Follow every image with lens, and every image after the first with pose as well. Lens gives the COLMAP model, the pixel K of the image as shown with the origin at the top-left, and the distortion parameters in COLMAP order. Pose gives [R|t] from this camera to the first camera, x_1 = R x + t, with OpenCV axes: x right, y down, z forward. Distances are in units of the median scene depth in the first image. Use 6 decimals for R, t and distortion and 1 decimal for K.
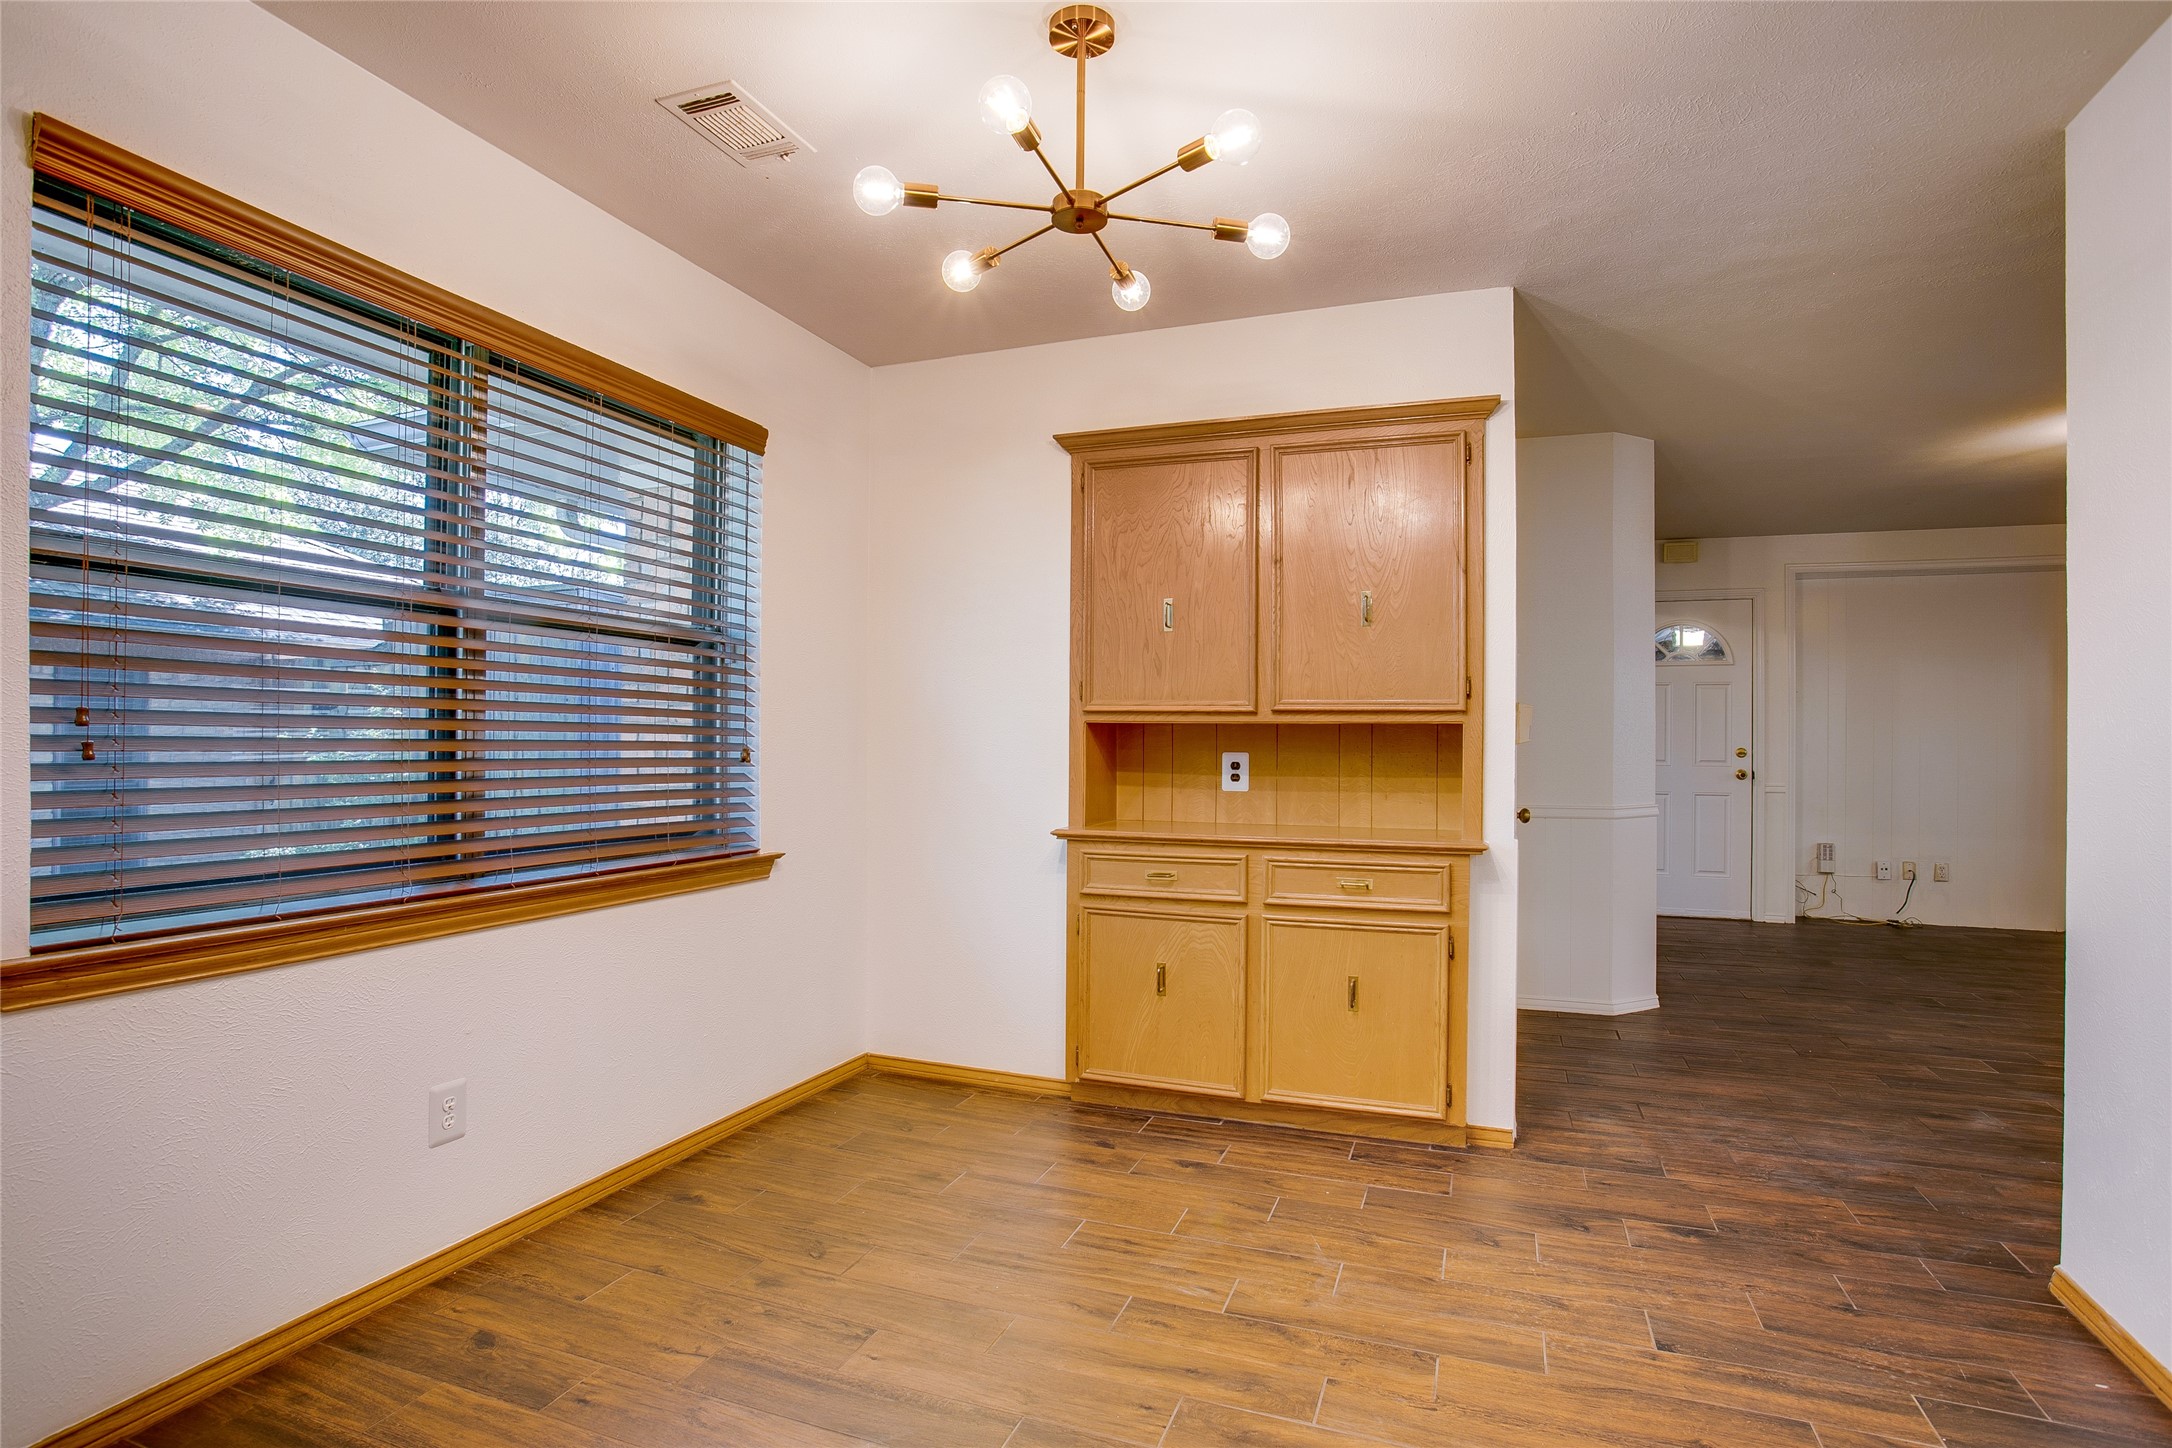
lens RADIAL K [[1088.2, 0, 1083.8], [0, 1088.2, 729.2], [0, 0, 1]] dist [-0.078025, 0.046016]
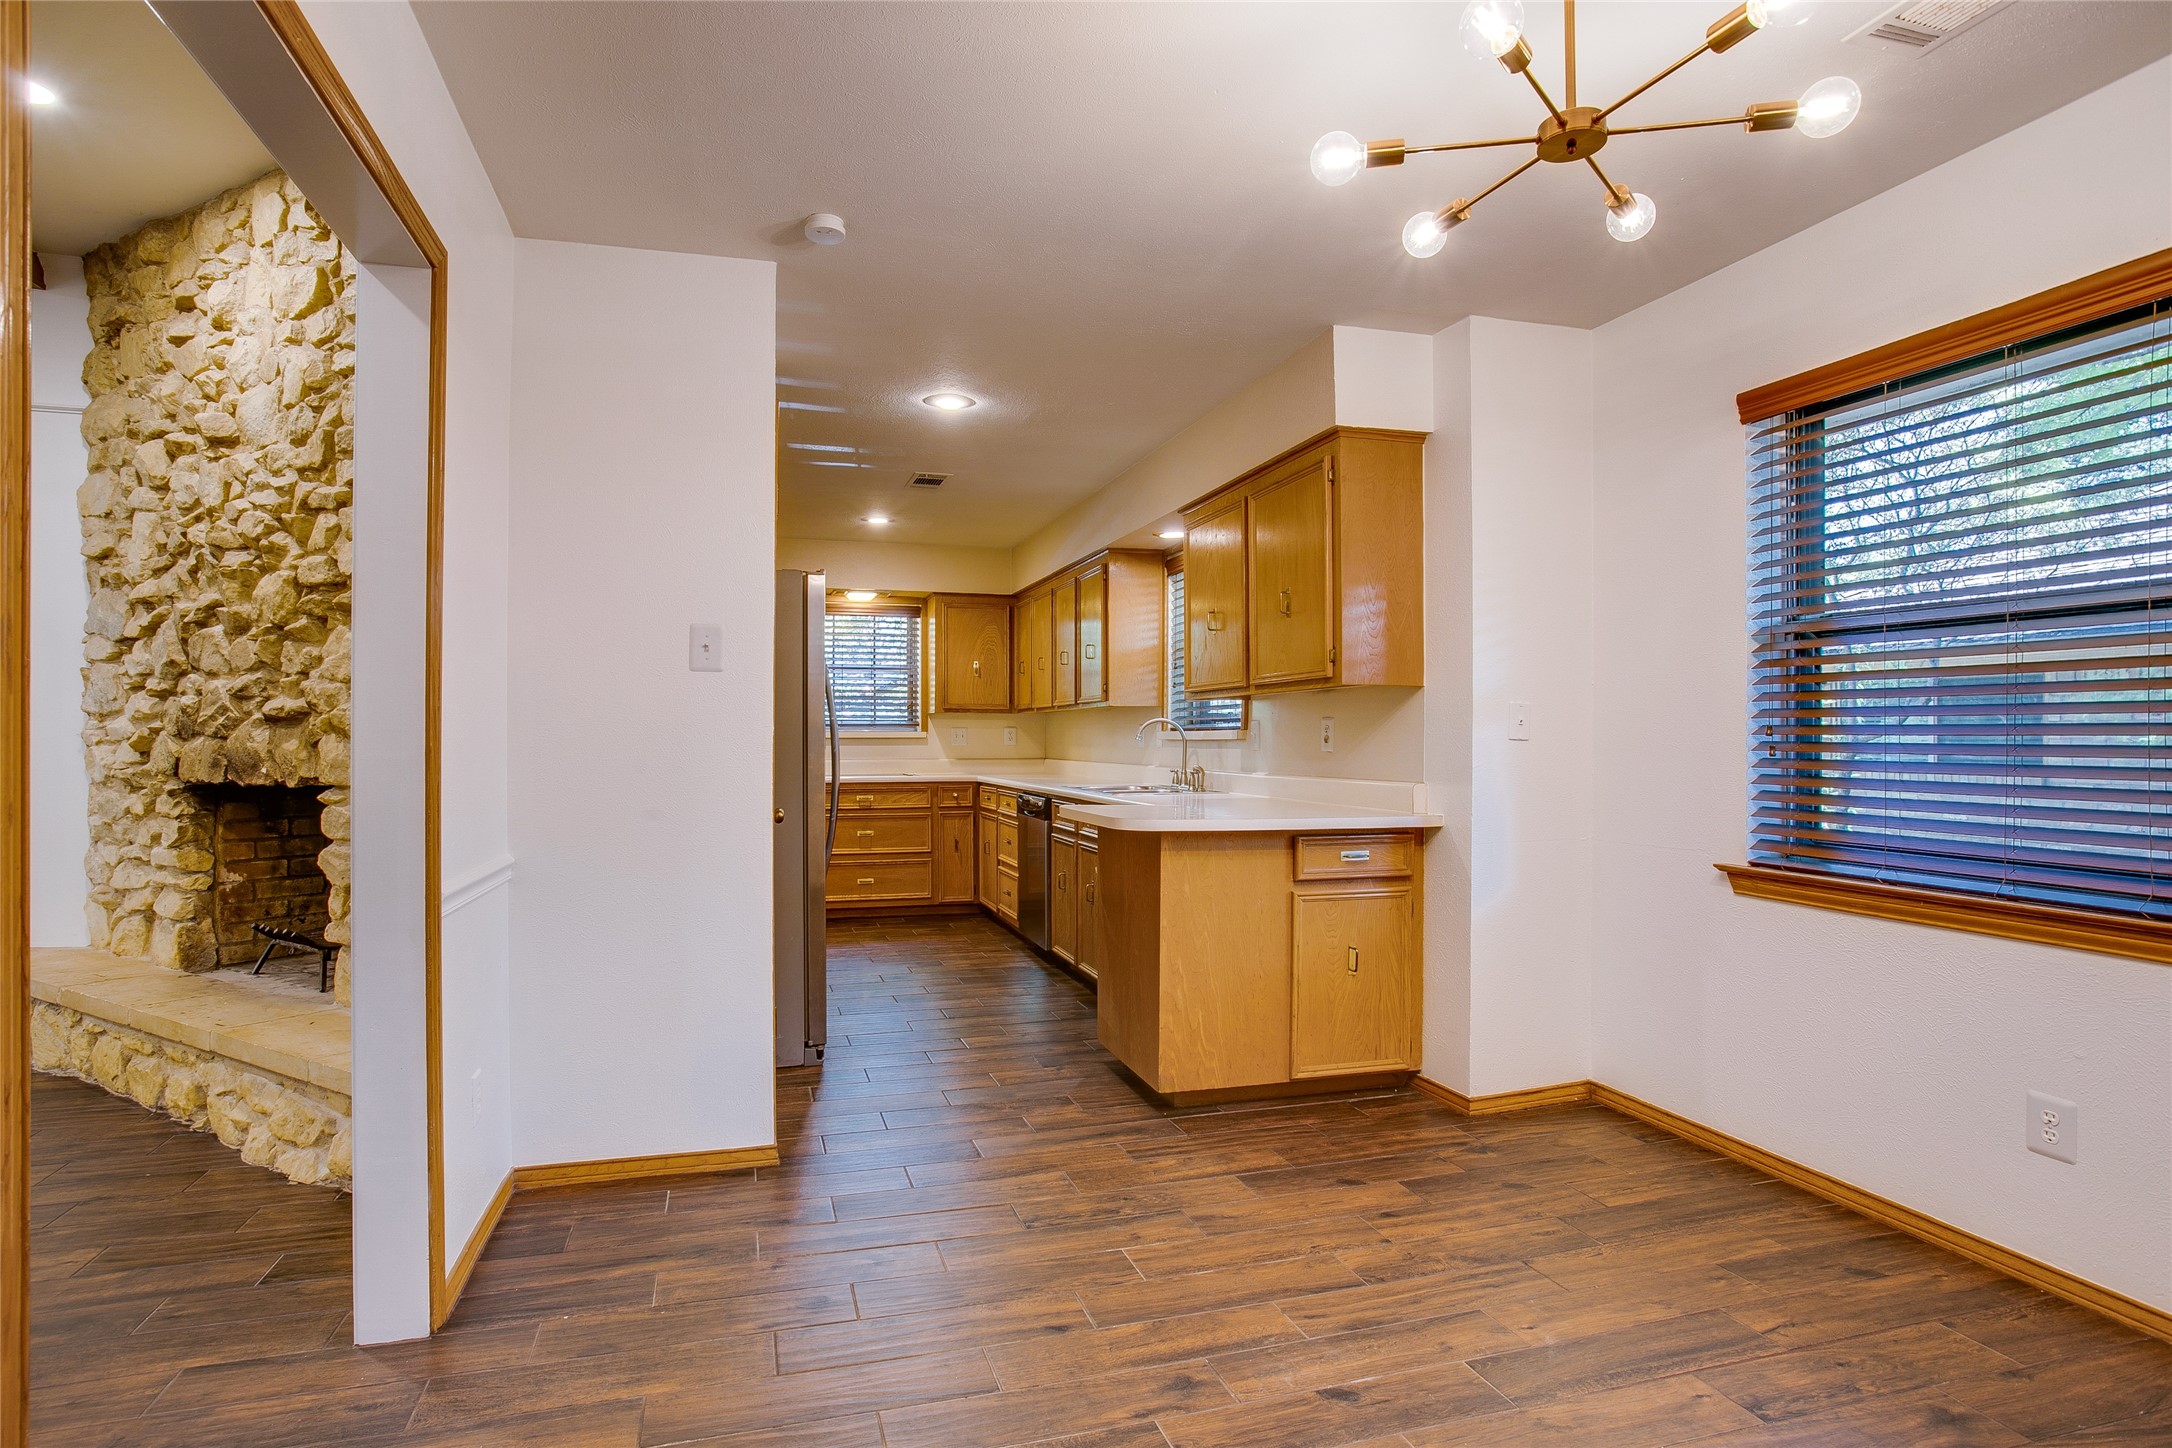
lens RADIAL K [[1109.2, 0, 1038.6], [0, 1109.2, 737.8], [0, 0, 1]] dist [-0.054864, 0.031257]
pose [[-0.805286, -0.006938, -0.592846, 0.475517], [-0.000728, 0.999942, -0.010714, 0.008521], [0.592886, -0.008196, -0.805245, 0.796990]]
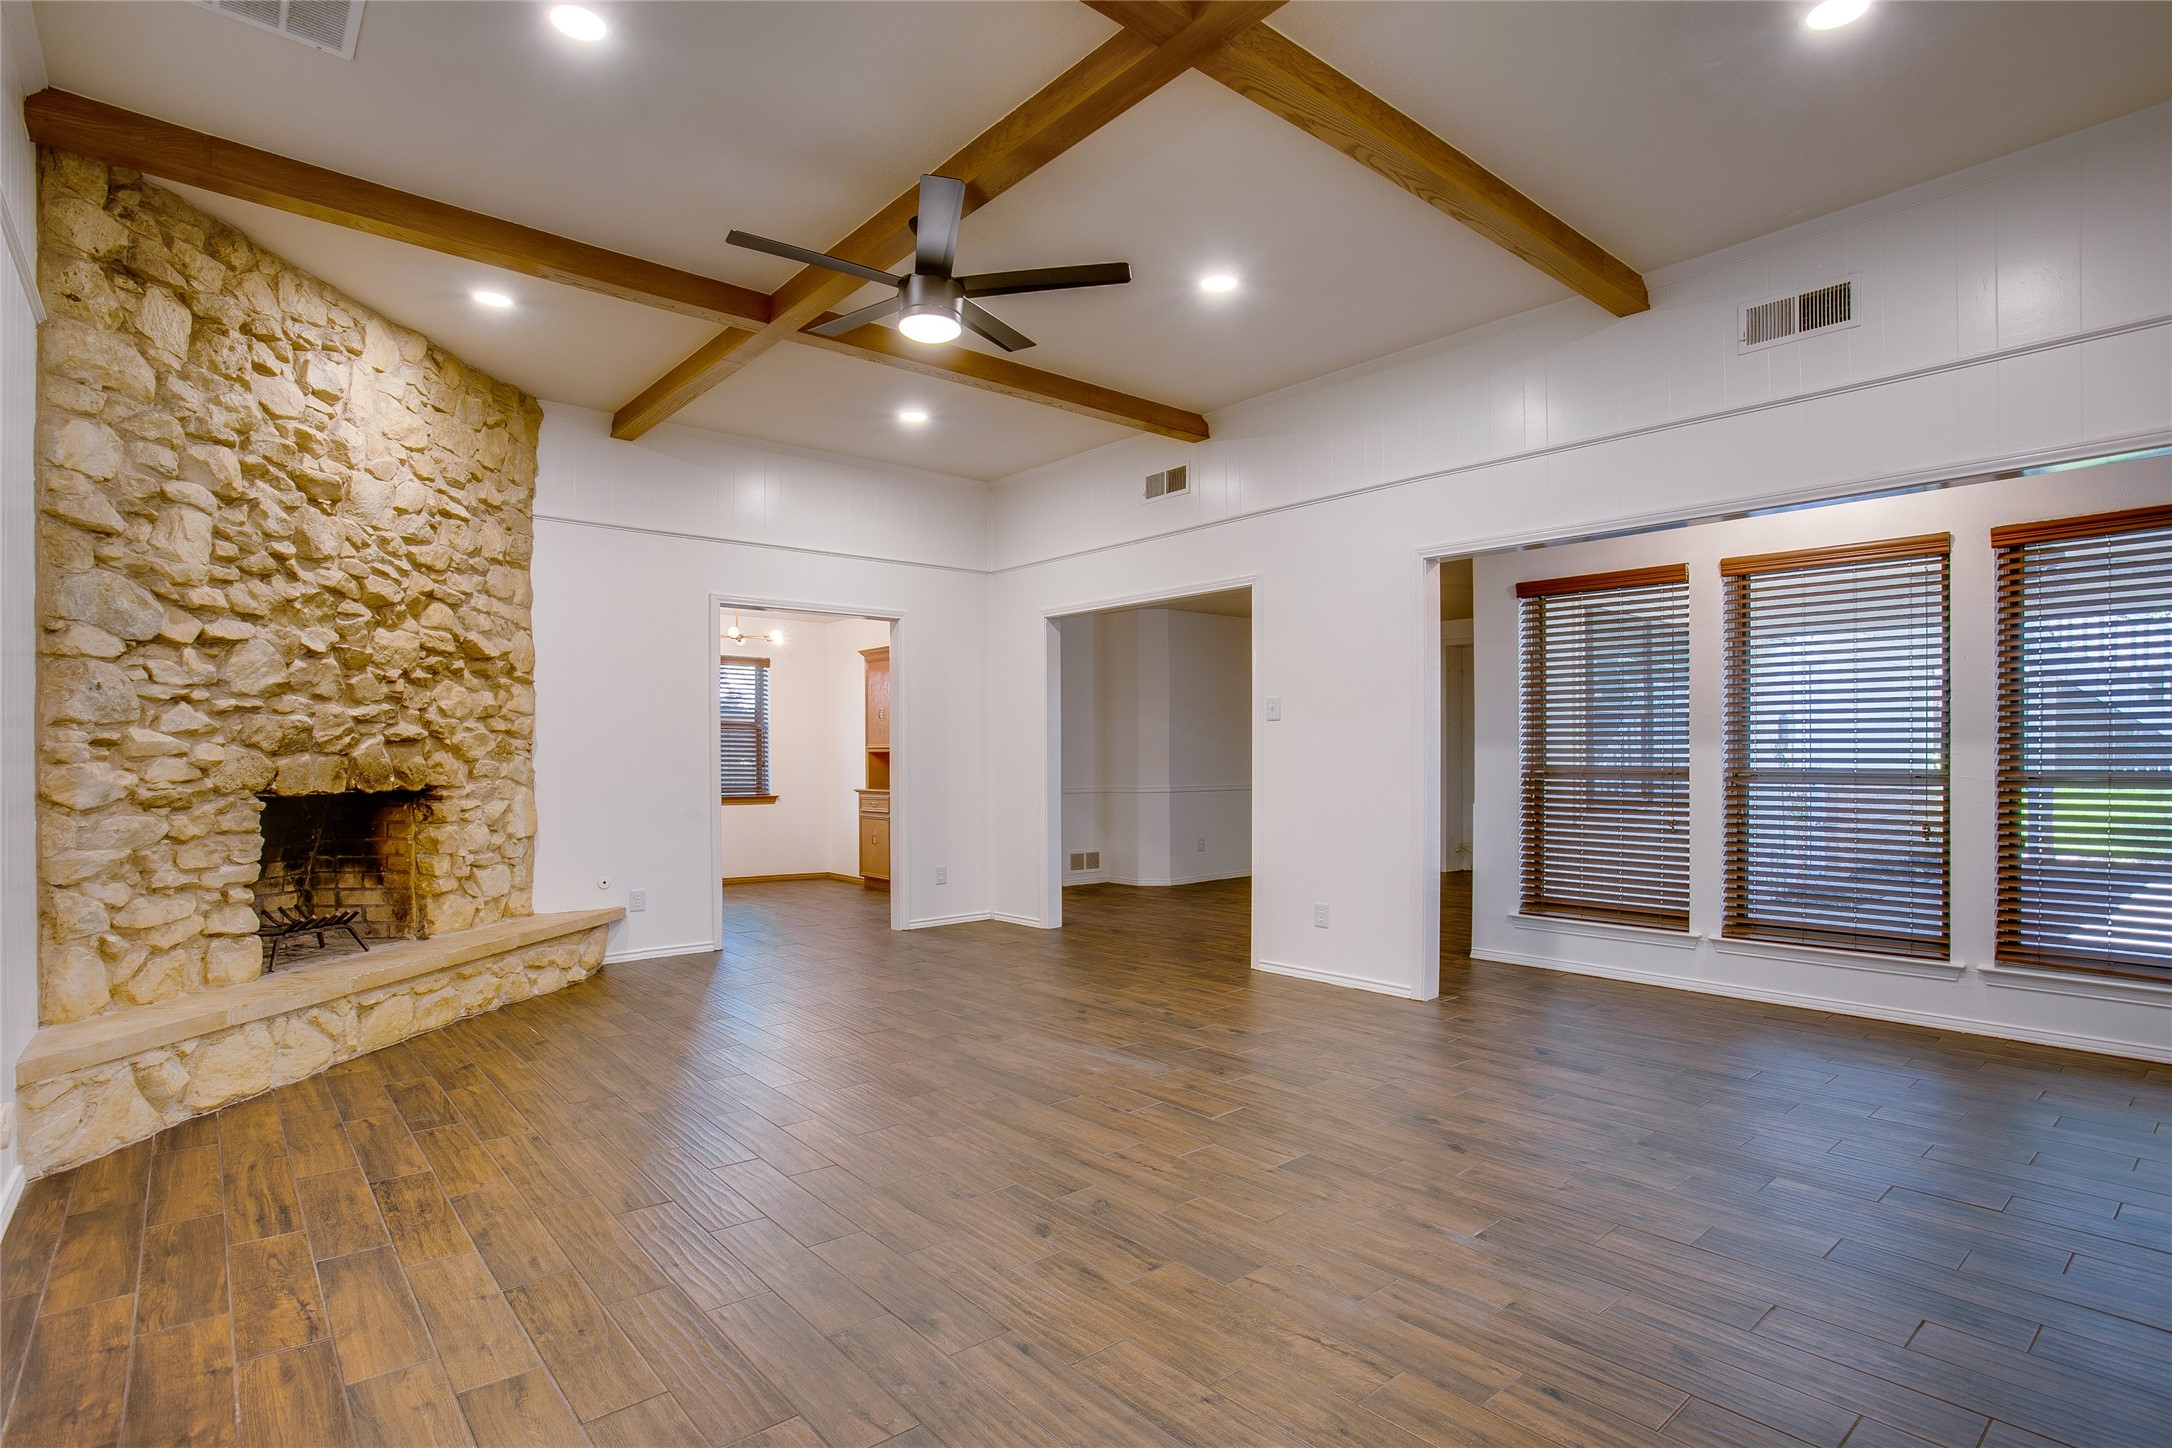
lens RADIAL K [[1081.9, 0, 1084.9], [0, 1081.9, 765.0], [0, 0, 1]] dist [-0.065748, 0.024432]
pose [[0.877037, -0.005785, -0.480388, 1.880455], [0.011046, 0.999906, 0.008125, 0.009778], [0.480296, -0.012433, 0.877018, -1.256599]]
